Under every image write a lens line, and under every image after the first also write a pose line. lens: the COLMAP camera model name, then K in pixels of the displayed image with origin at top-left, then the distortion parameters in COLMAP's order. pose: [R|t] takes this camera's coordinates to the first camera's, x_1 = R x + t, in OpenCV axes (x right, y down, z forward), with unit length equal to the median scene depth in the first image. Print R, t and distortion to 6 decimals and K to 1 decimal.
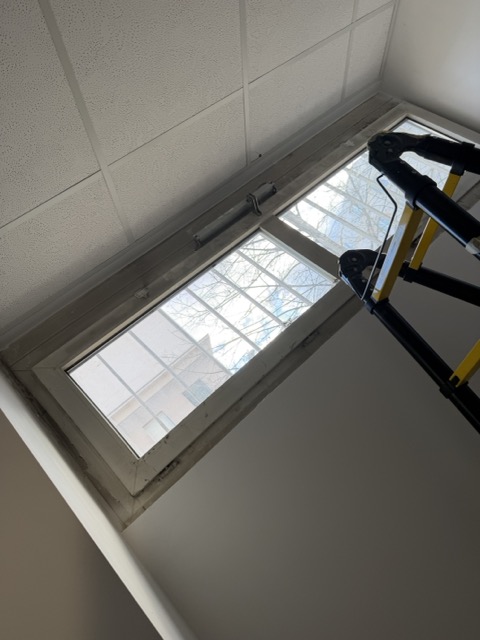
lens RADIAL K [[450.5, 0, 239.6], [0, 450.5, 320.1], [0, 0, 1]] dist [0.004949, 0.000311]
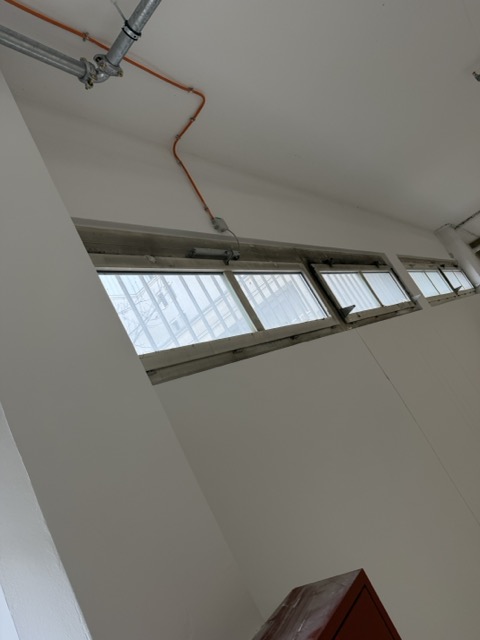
lens RADIAL K [[450.5, 0, 241.9], [0, 450.5, 322.7], [0, 0, 1]] dist [0.004949, 0.000311]
pose [[0.706196, 0.552464, 0.442798, -0.496419], [-0.441255, 0.832520, -0.334970, 0.411394], [-0.553697, 0.041168, 0.831700, -0.227891]]
